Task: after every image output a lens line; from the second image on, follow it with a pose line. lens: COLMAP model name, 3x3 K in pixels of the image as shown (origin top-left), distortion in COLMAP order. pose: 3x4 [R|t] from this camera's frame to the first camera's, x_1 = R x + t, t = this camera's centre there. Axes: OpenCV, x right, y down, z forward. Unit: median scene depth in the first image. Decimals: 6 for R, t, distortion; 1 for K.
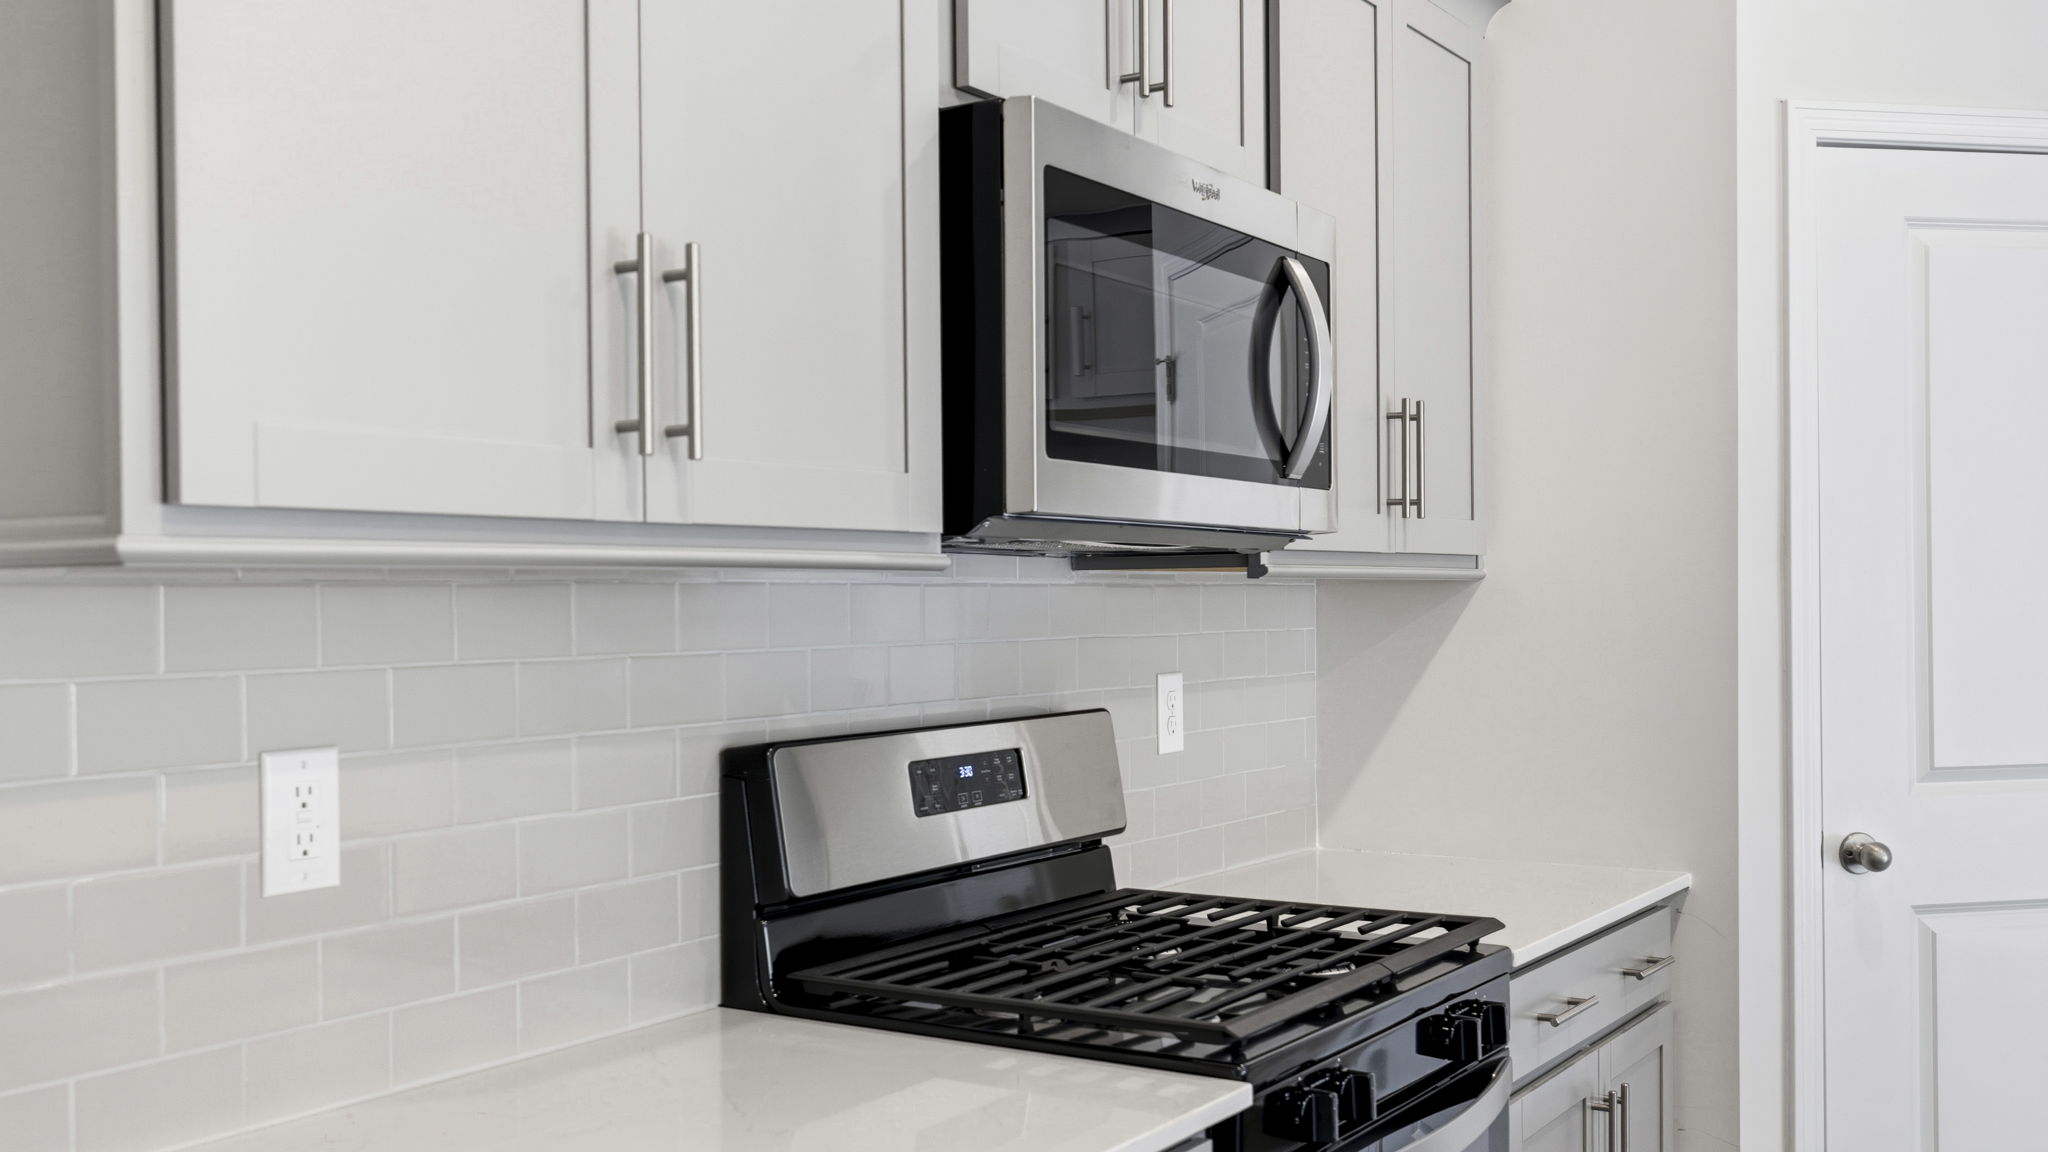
lens RADIAL K [[1995.6, 0, 975.4], [0, 1995.6, 624.3], [0, 0, 1]] dist [-0.008638, 0.000000]
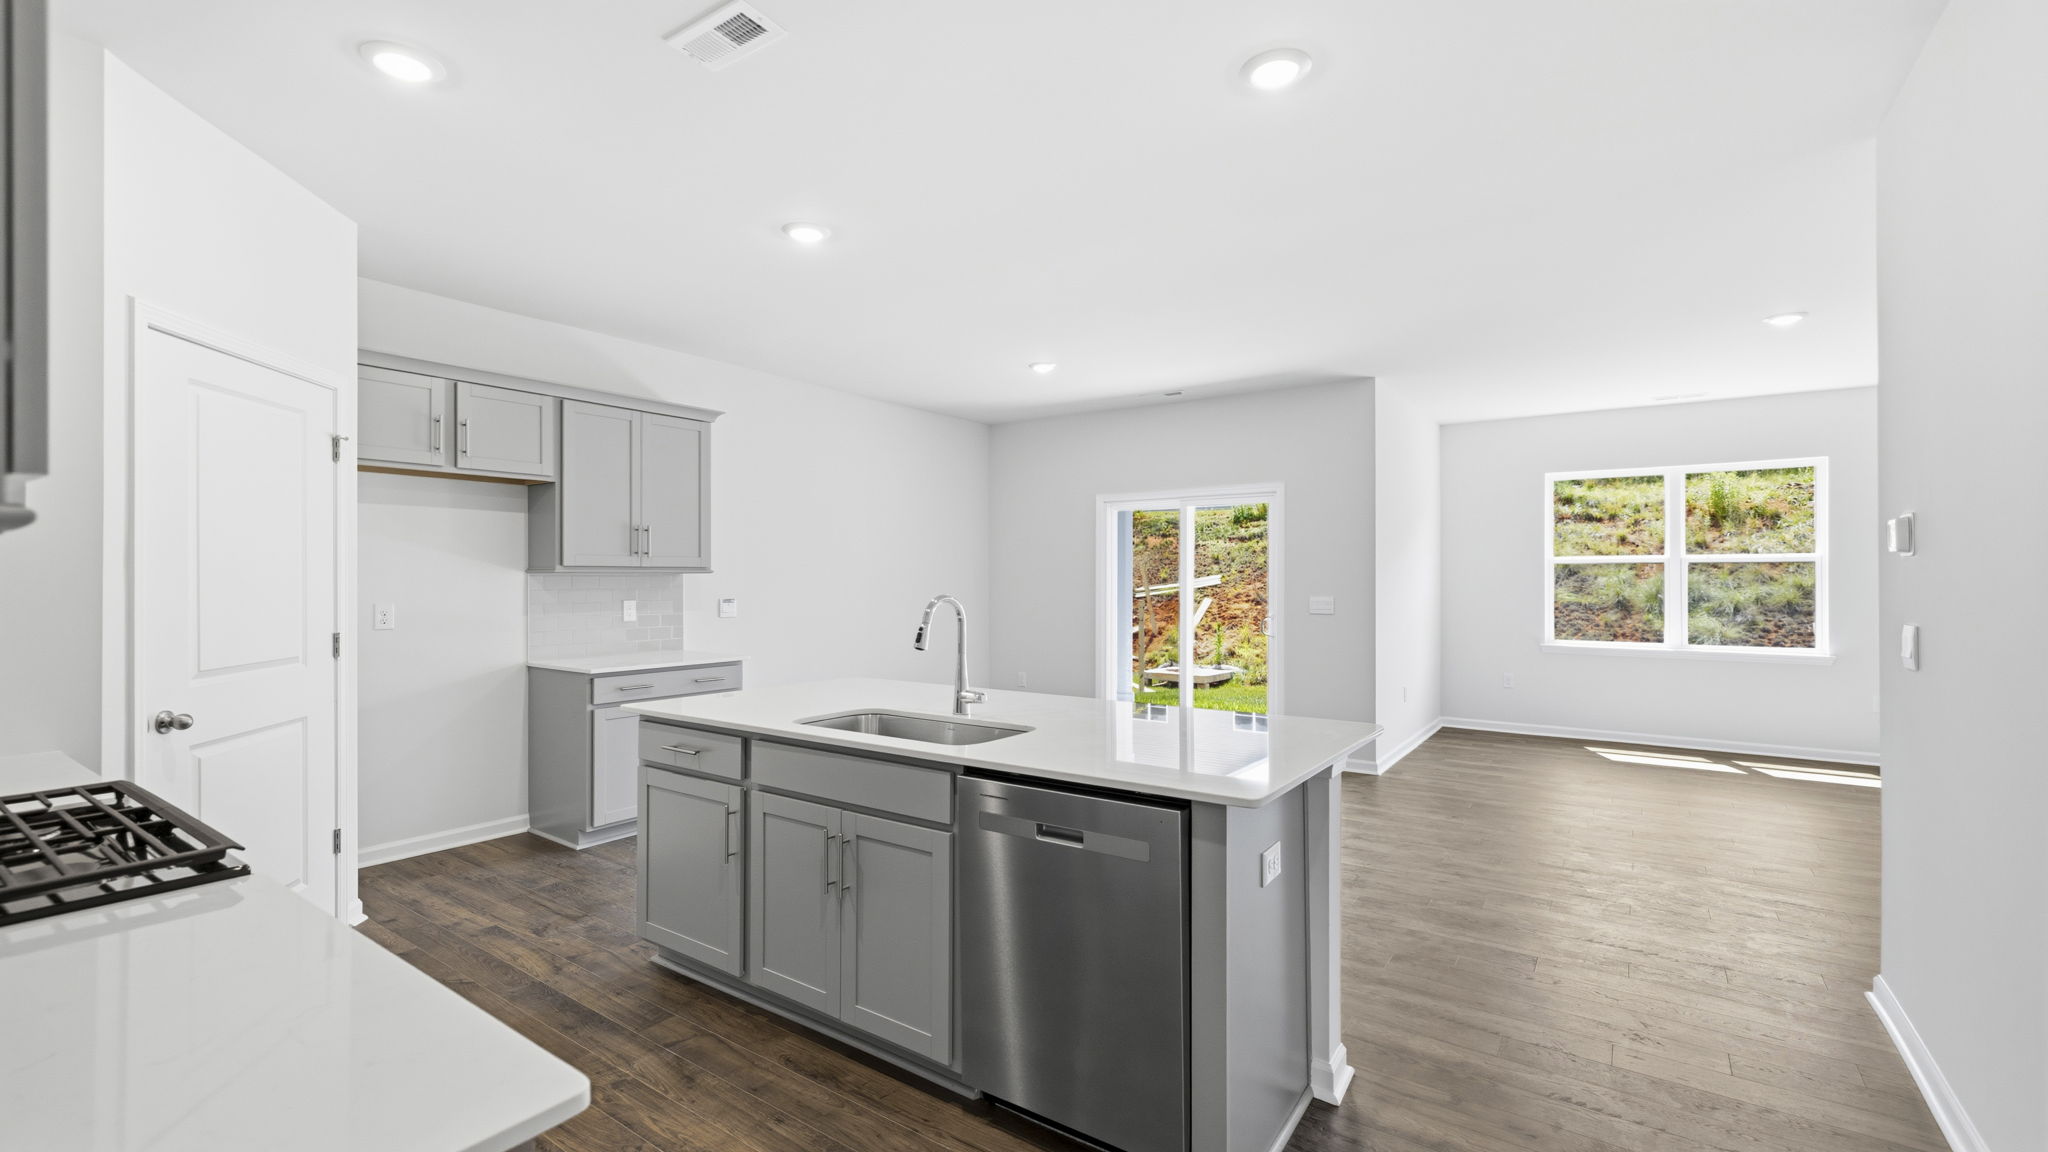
lens RADIAL K [[865.9, 0, 1026.9], [0, 865.9, 577.3], [0, 0, 1]] dist [-0.009866, 0.001098]
pose [[0.012082, 0.007396, 0.999900, -0.469682], [0.013634, 0.999878, -0.007560, -0.000576], [-0.999834, 0.013724, 0.011980, 0.292652]]
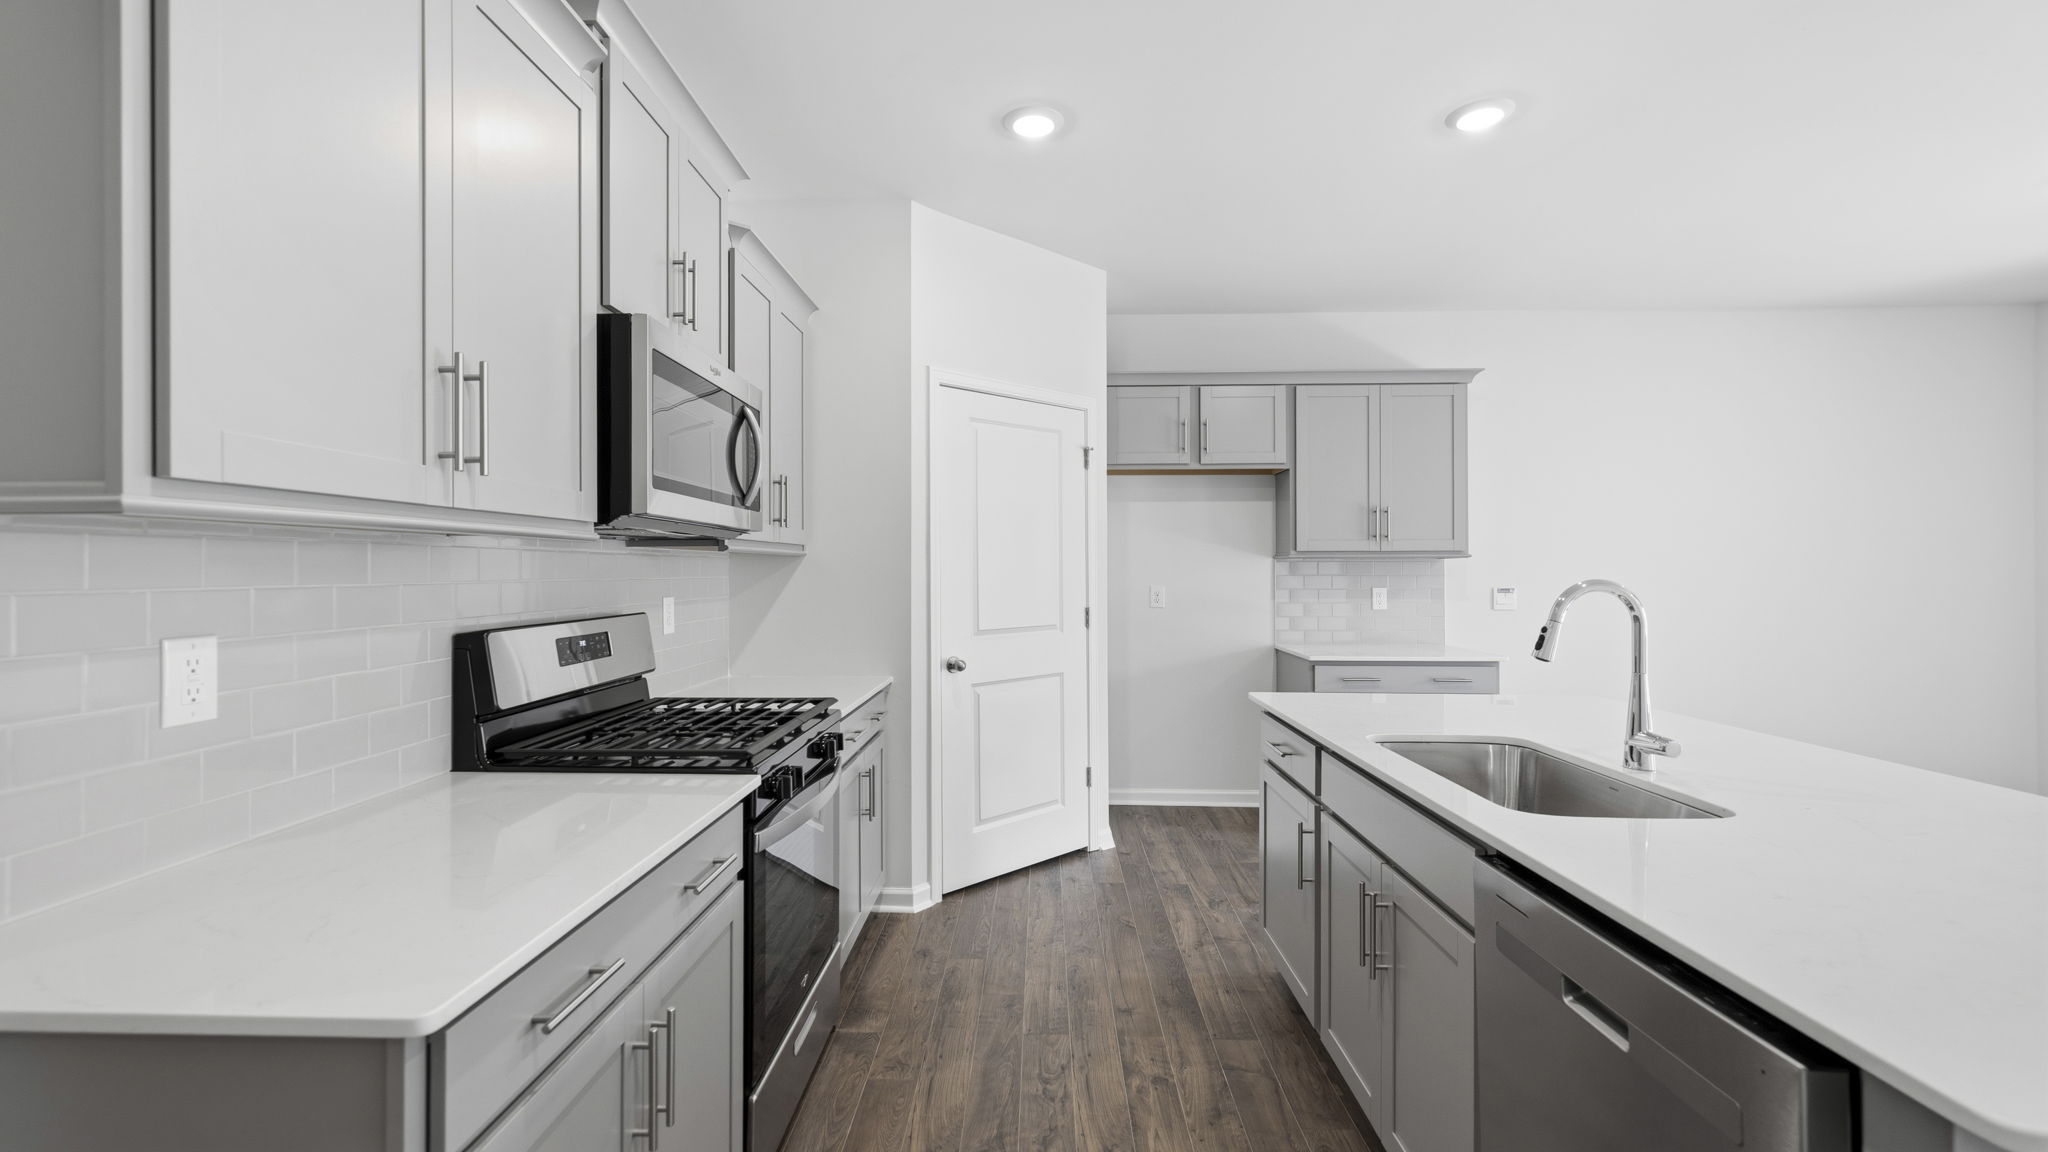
lens RADIAL K [[865.9, 0, 1015.2], [0, 865.9, 565.9], [0, 0, 1]] dist [-0.009866, 0.001098]
pose [[0.848005, 0.008204, 0.529925, -0.108797], [0.002906, 0.999793, -0.020127, 0.015997], [-0.529981, 0.018608, 0.847805, 0.028059]]
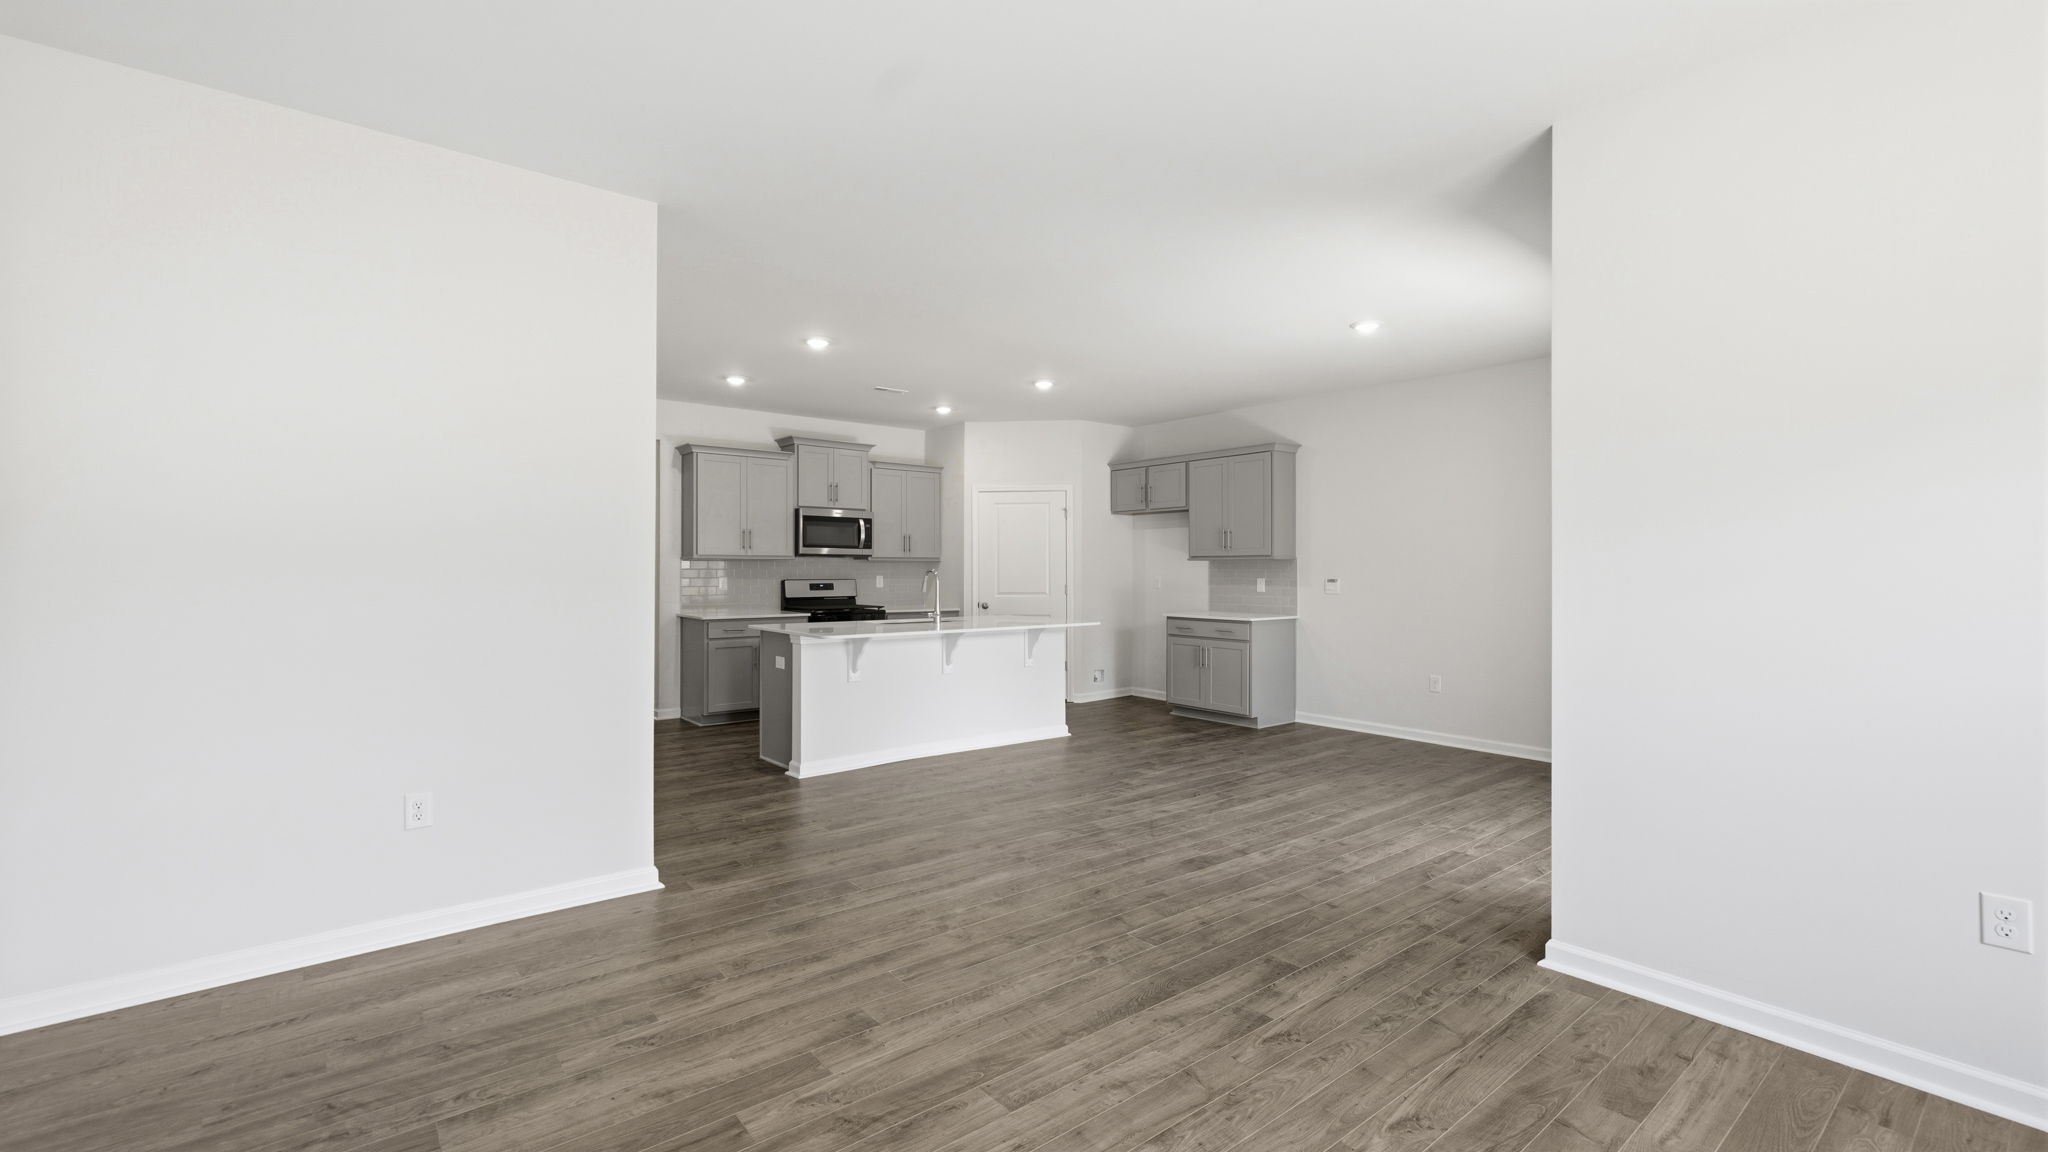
lens RADIAL K [[865.9, 0, 1016.9], [0, 865.9, 572.1], [0, 0, 1]] dist [-0.009866, 0.001098]
pose [[0.956840, 0.009648, -0.290455, 1.880655], [-0.011216, 0.999930, -0.003733, 0.029099], [0.290399, 0.006830, 0.956881, -2.205354]]
